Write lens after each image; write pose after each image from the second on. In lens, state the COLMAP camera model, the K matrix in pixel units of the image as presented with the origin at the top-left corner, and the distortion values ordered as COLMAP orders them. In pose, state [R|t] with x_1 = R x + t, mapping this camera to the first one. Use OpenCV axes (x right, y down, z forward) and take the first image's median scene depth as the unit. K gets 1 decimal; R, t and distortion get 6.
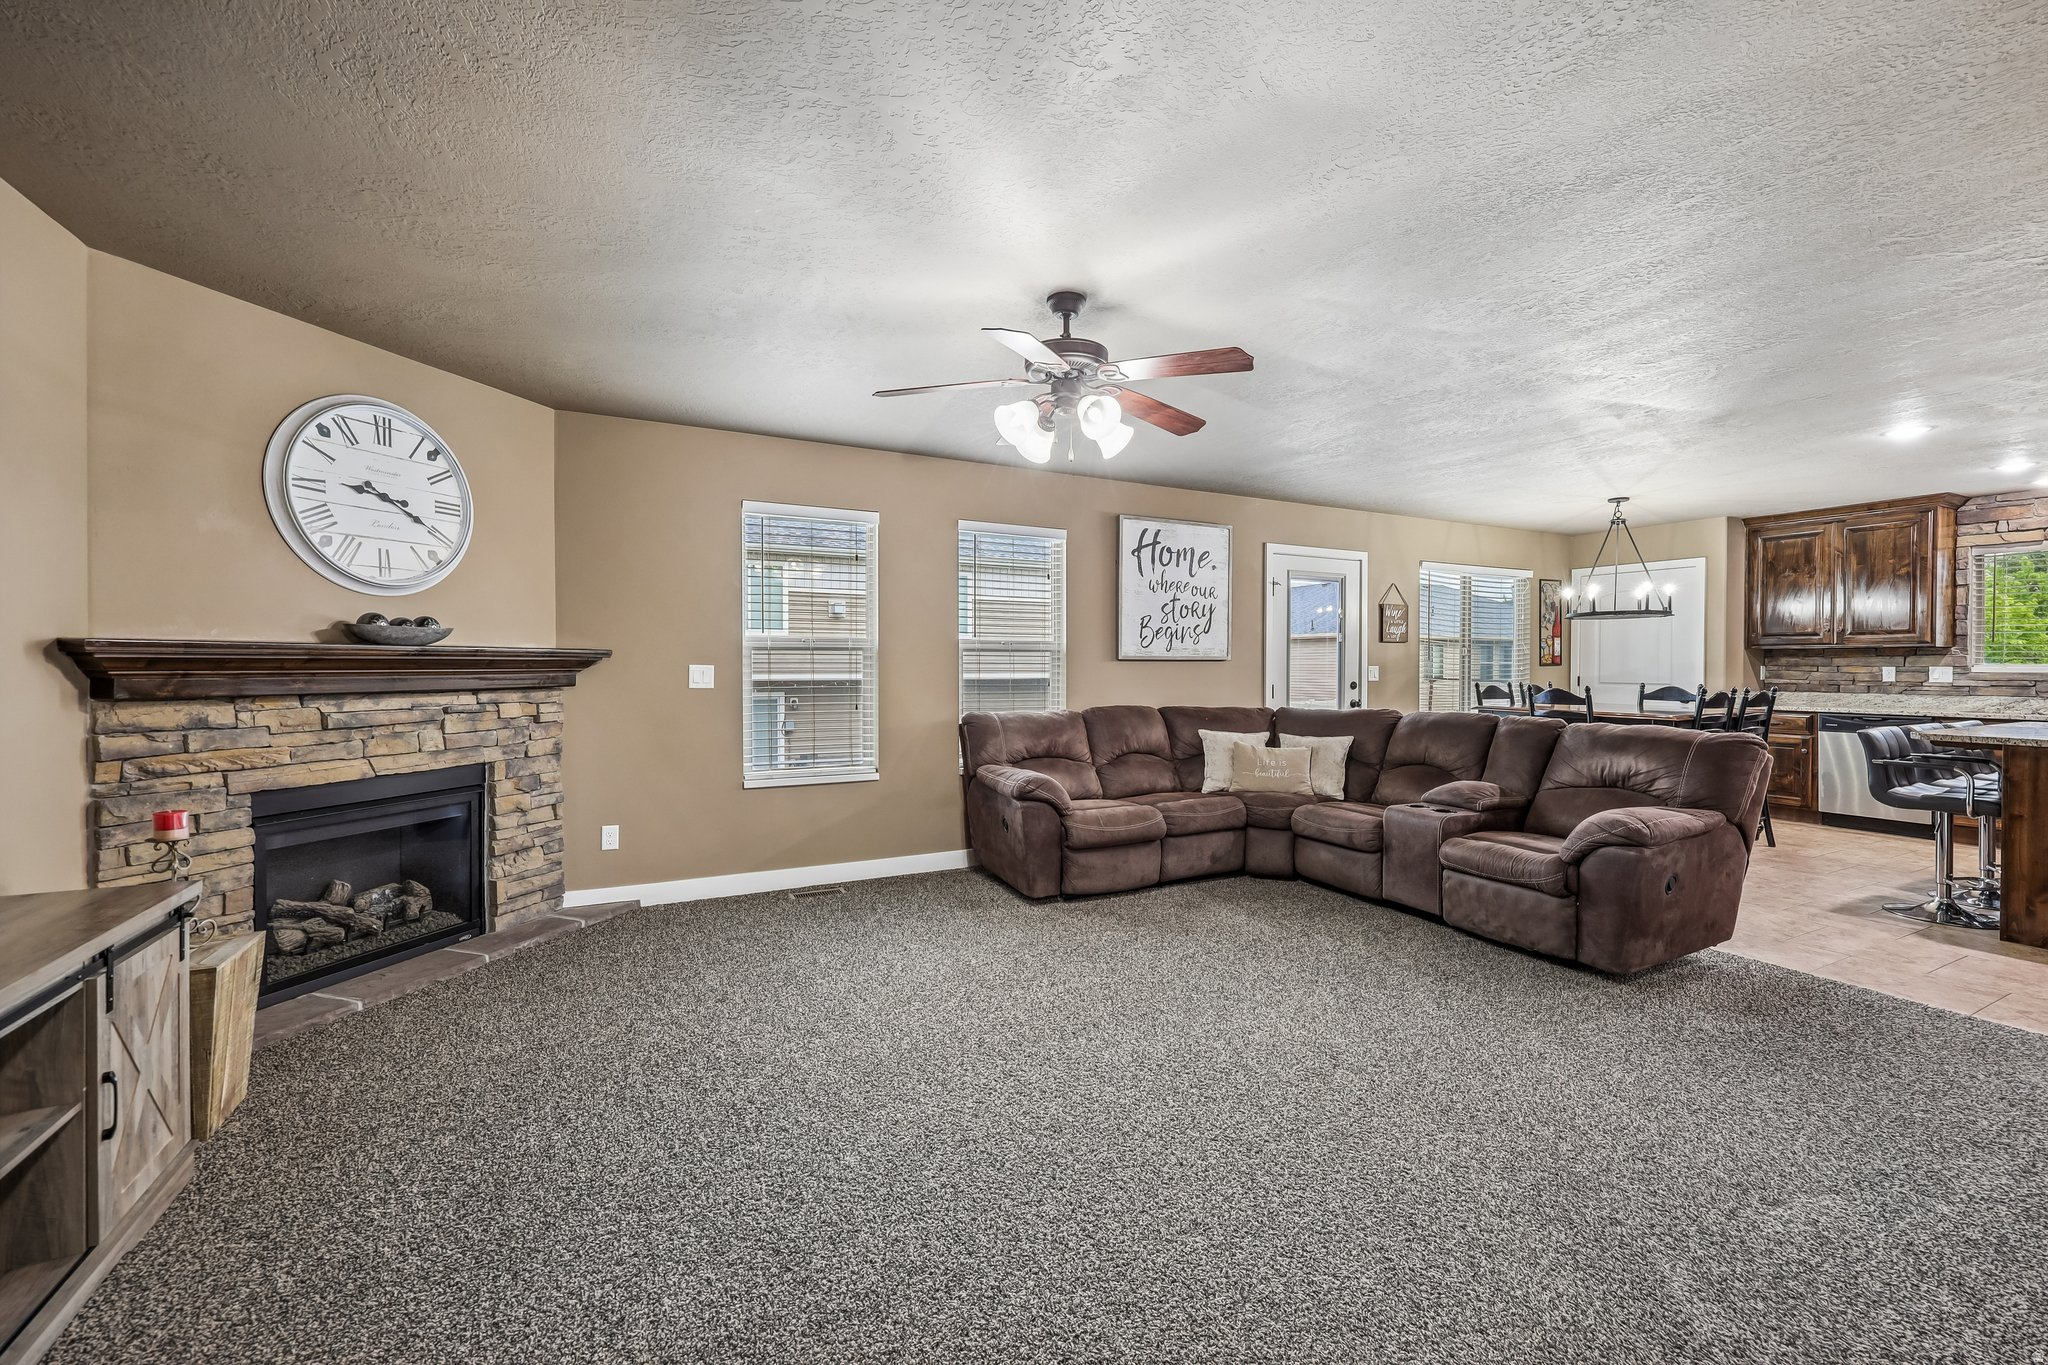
lens RADIAL K [[824.6, 0, 1023.0], [0, 824.6, 676.4], [0, 0, 1]] dist [0.002700, 0.000268]
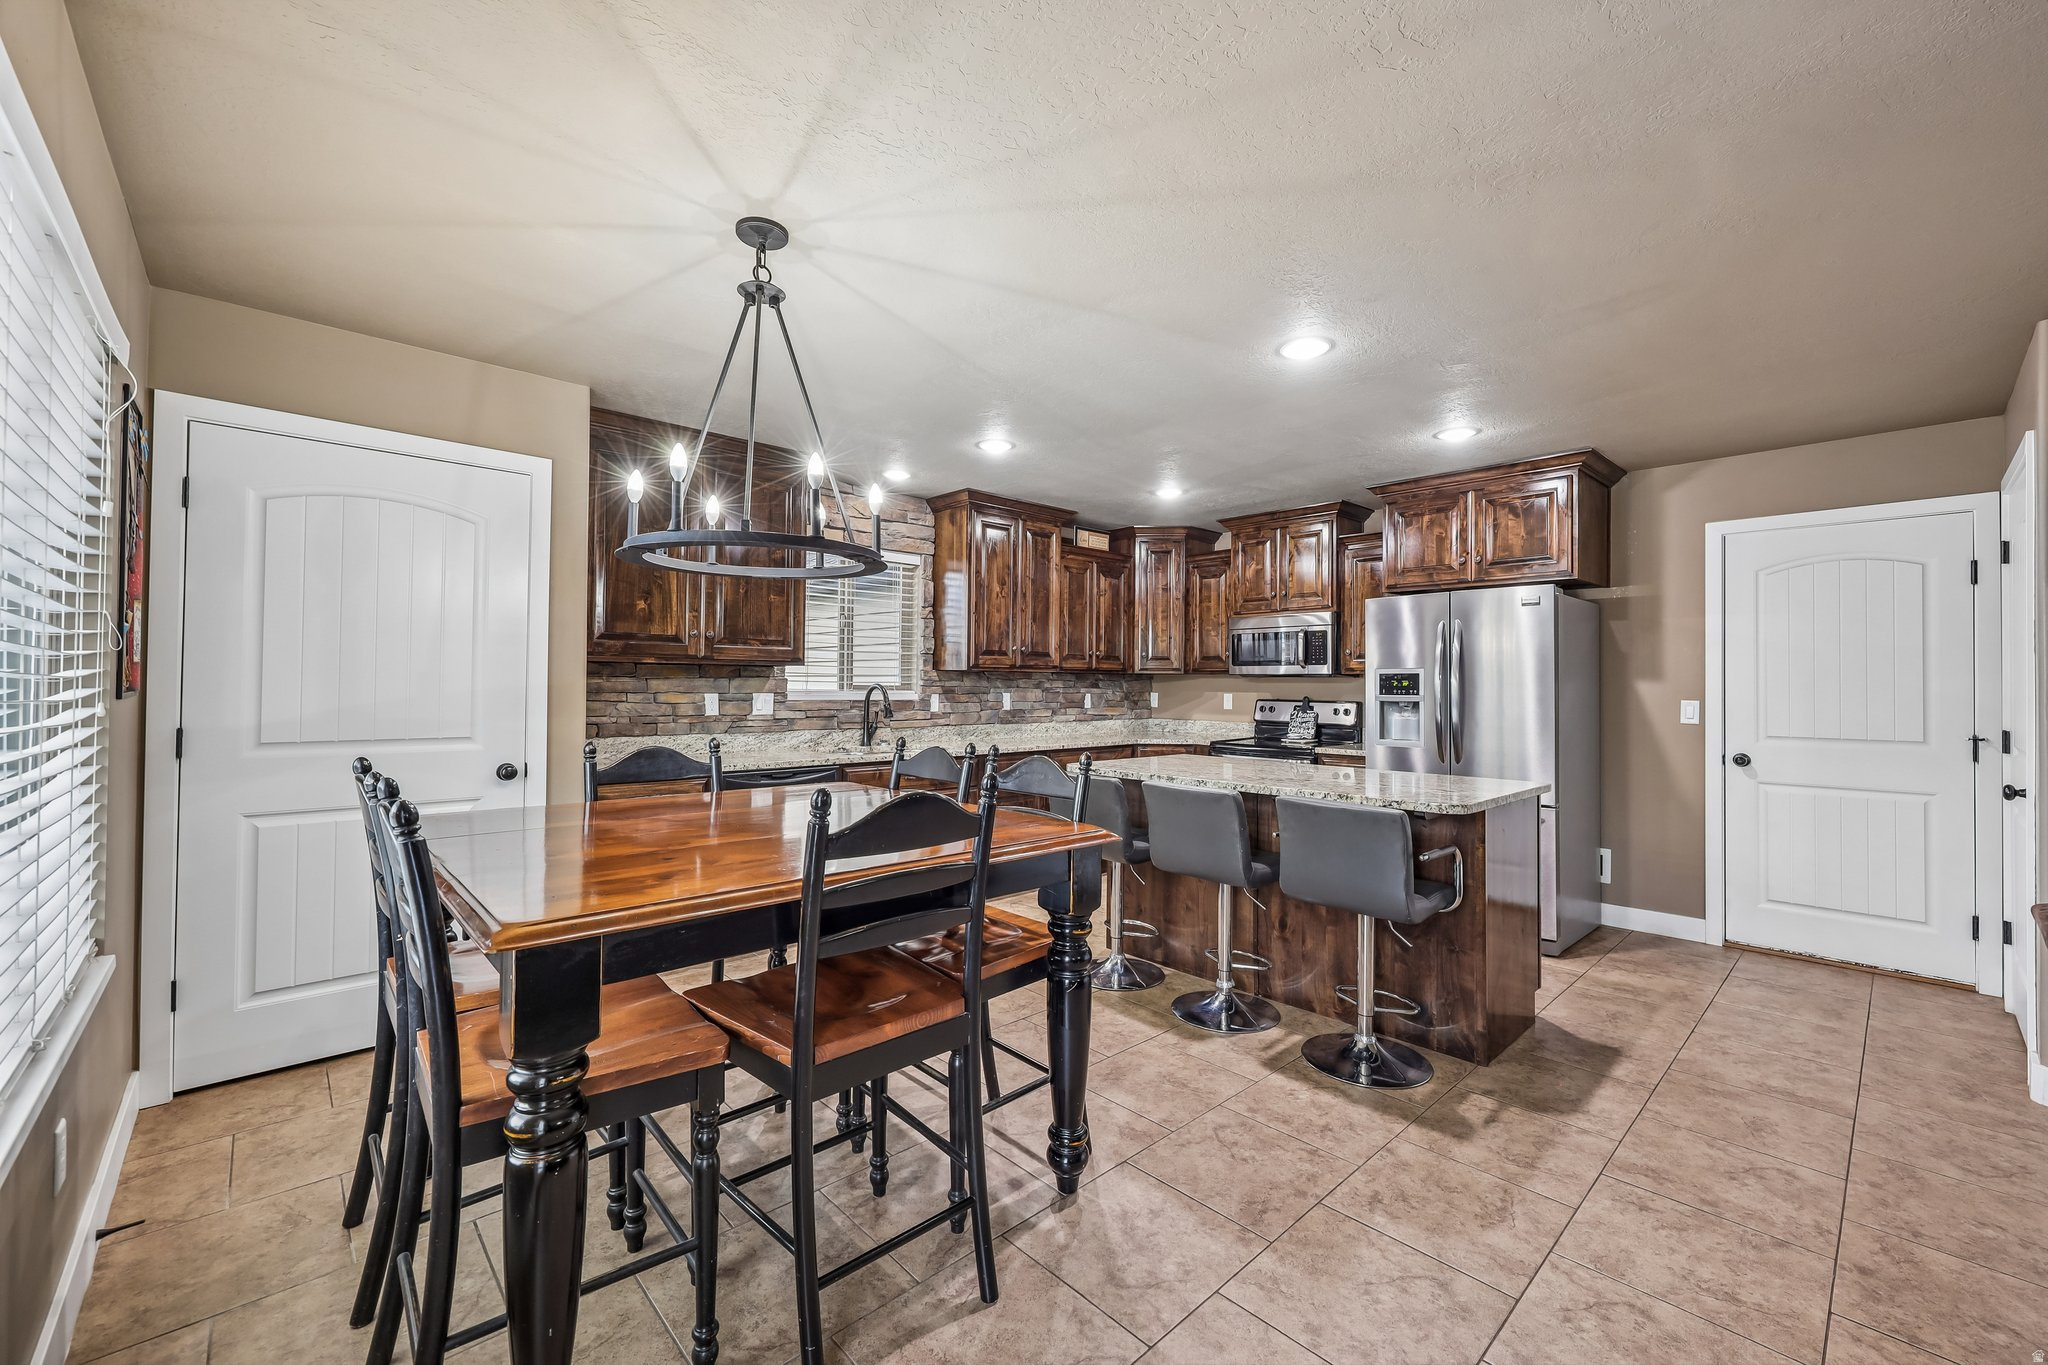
lens RADIAL K [[820.4, 0, 1032.8], [0, 820.4, 657.4], [0, 0, 1]] dist [0.000239, 0.000002]
pose [[-0.274074, 0.029819, 0.961246, 0.399876], [0.004134, 0.999546, -0.029828, -0.023535], [-0.961700, -0.004202, -0.274073, 1.105677]]
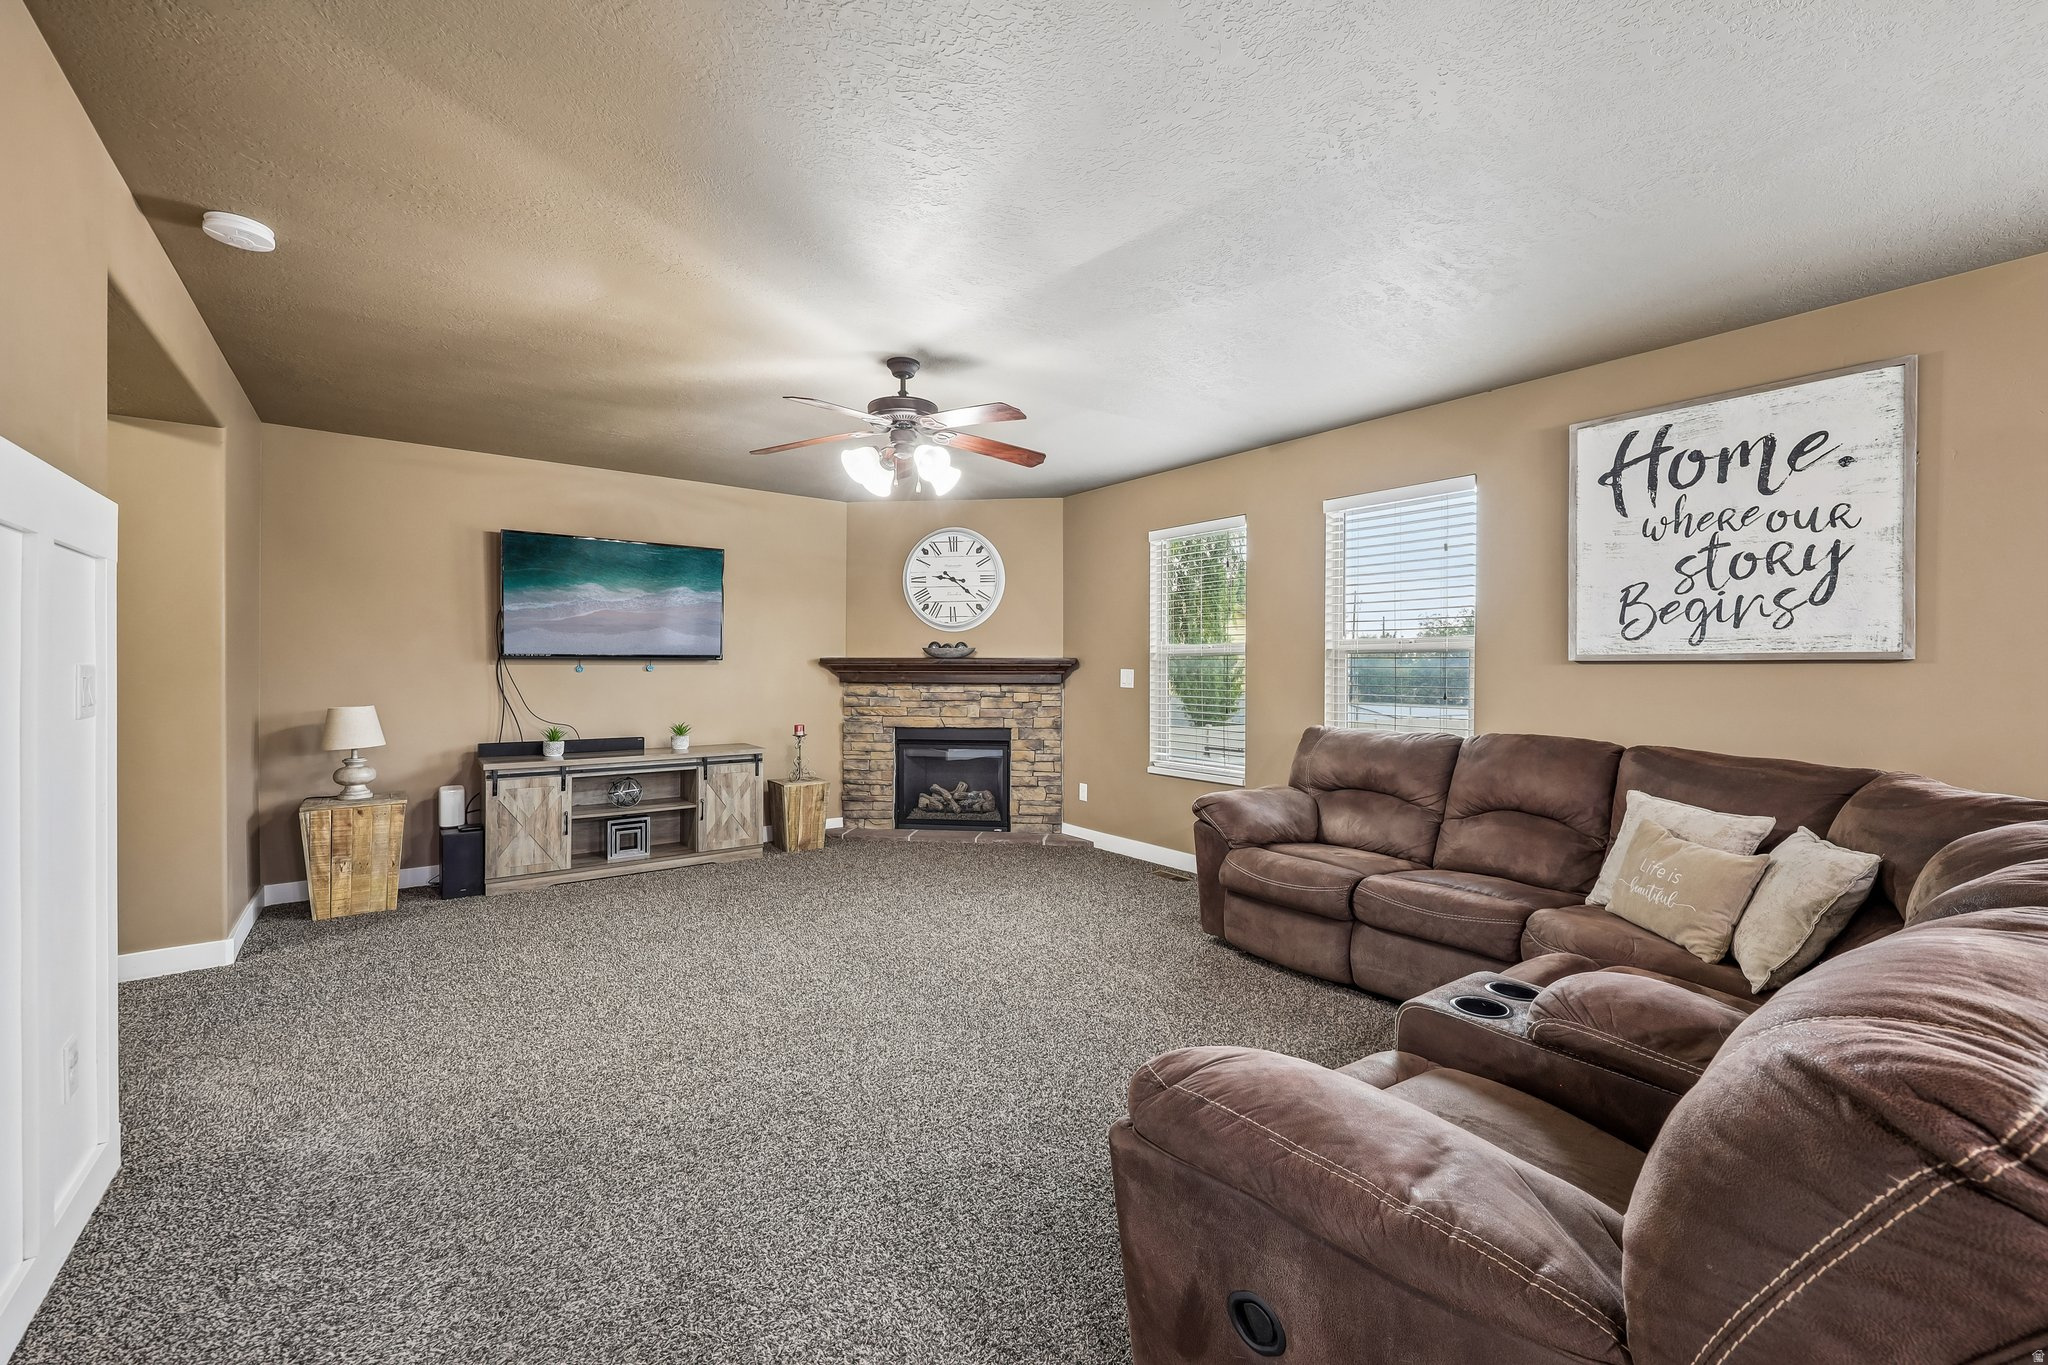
lens RADIAL K [[812.0, 0, 1029.3], [0, 812.0, 670.8], [0, 0, 1]] dist [-0.000642, 0.000038]
pose [[0.183970, 0.002085, -0.982930, 0.618310], [-0.017587, 0.999845, -0.001171, -0.005467], [0.982775, 0.017502, 0.183978, 0.481433]]
